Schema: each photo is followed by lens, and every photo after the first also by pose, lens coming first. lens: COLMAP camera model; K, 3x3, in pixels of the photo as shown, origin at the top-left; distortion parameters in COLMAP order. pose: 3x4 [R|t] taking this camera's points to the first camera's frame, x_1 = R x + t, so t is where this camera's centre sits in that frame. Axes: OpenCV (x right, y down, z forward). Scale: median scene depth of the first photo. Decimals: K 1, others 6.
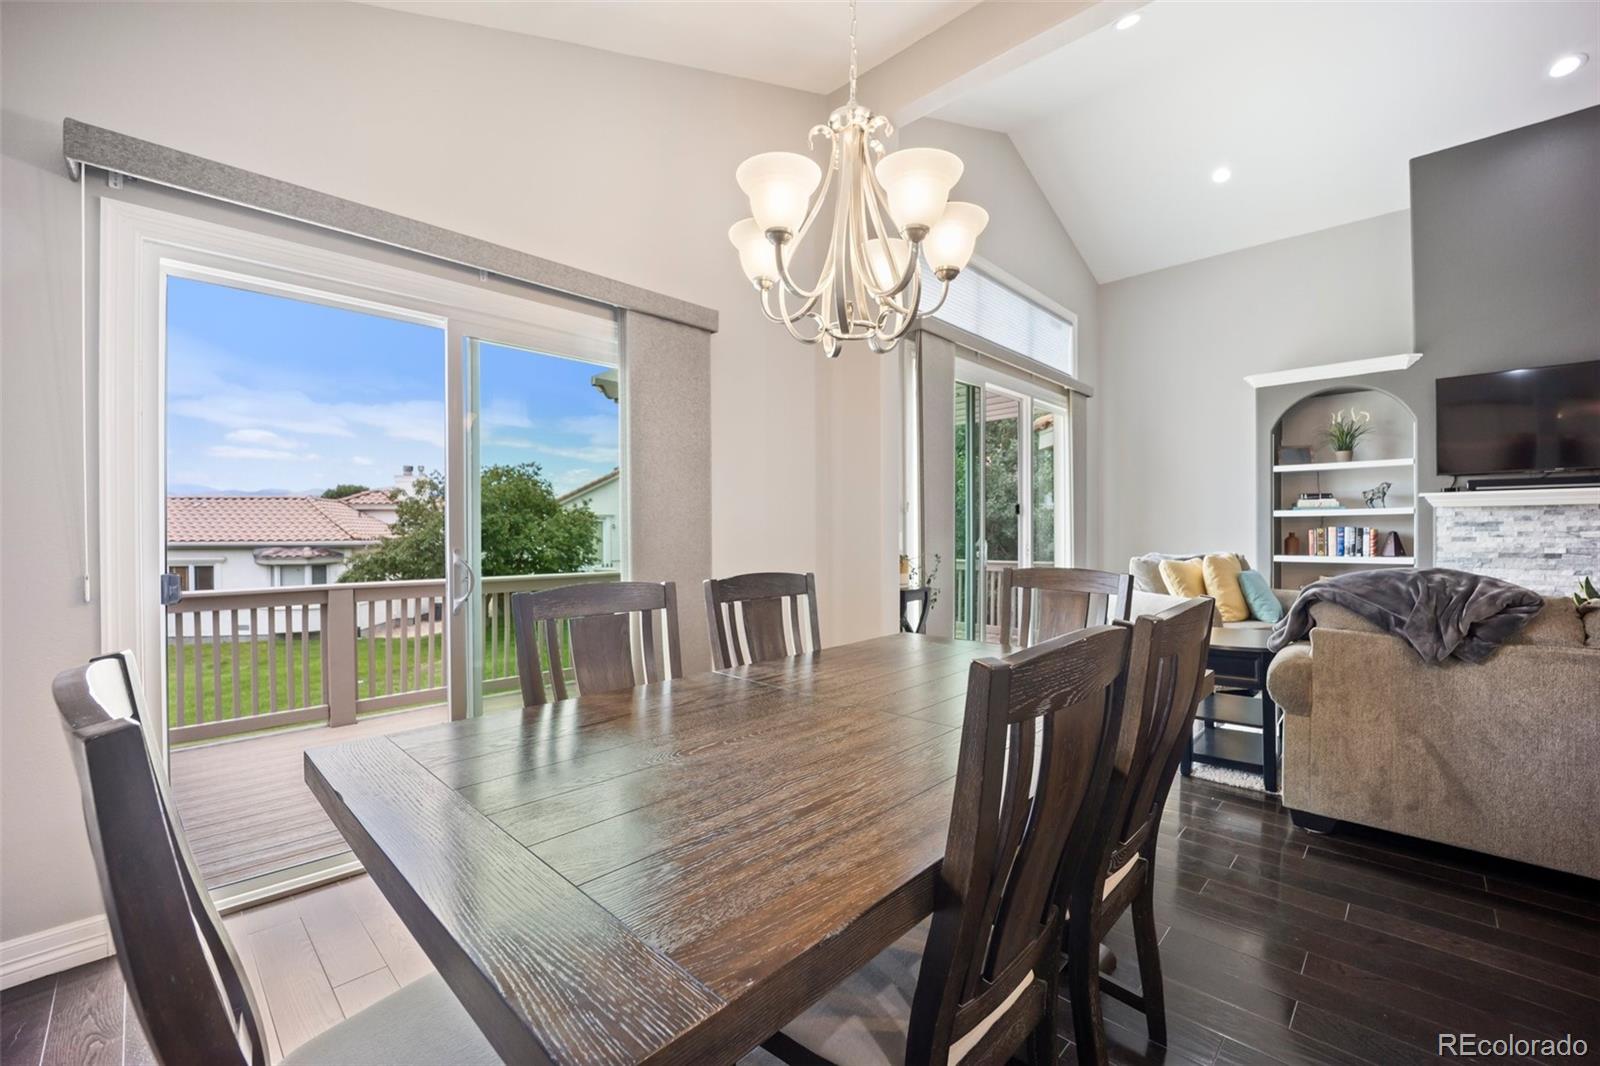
lens RADIAL K [[660.0, 0, 799.4], [0, 660.0, 534.2], [0, 0, 1]] dist [-0.034500, 0.000057]
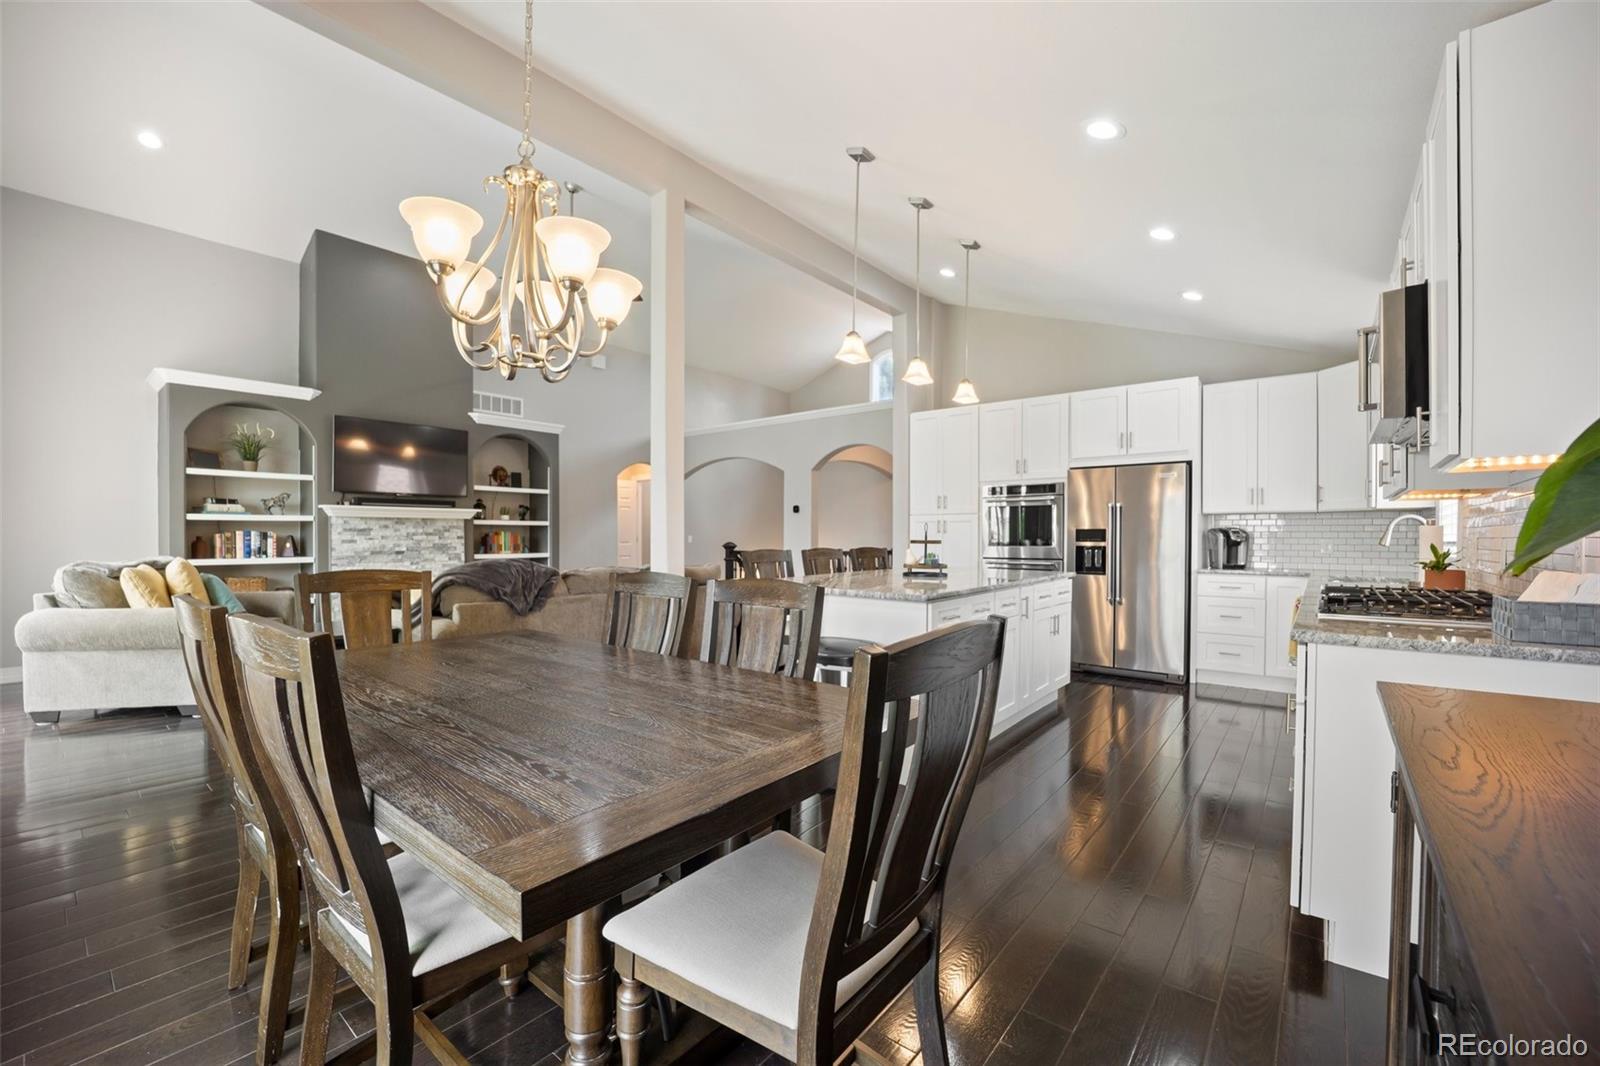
lens RADIAL K [[660.0, 0, 799.4], [0, 660.0, 534.2], [0, 0, 1]] dist [-0.034500, 0.000057]
pose [[-0.104804, 0.004787, 0.994481, -0.337907], [0.000288, 0.999989, -0.004783, -0.000571], [-0.994493, -0.000215, -0.104805, 0.193229]]
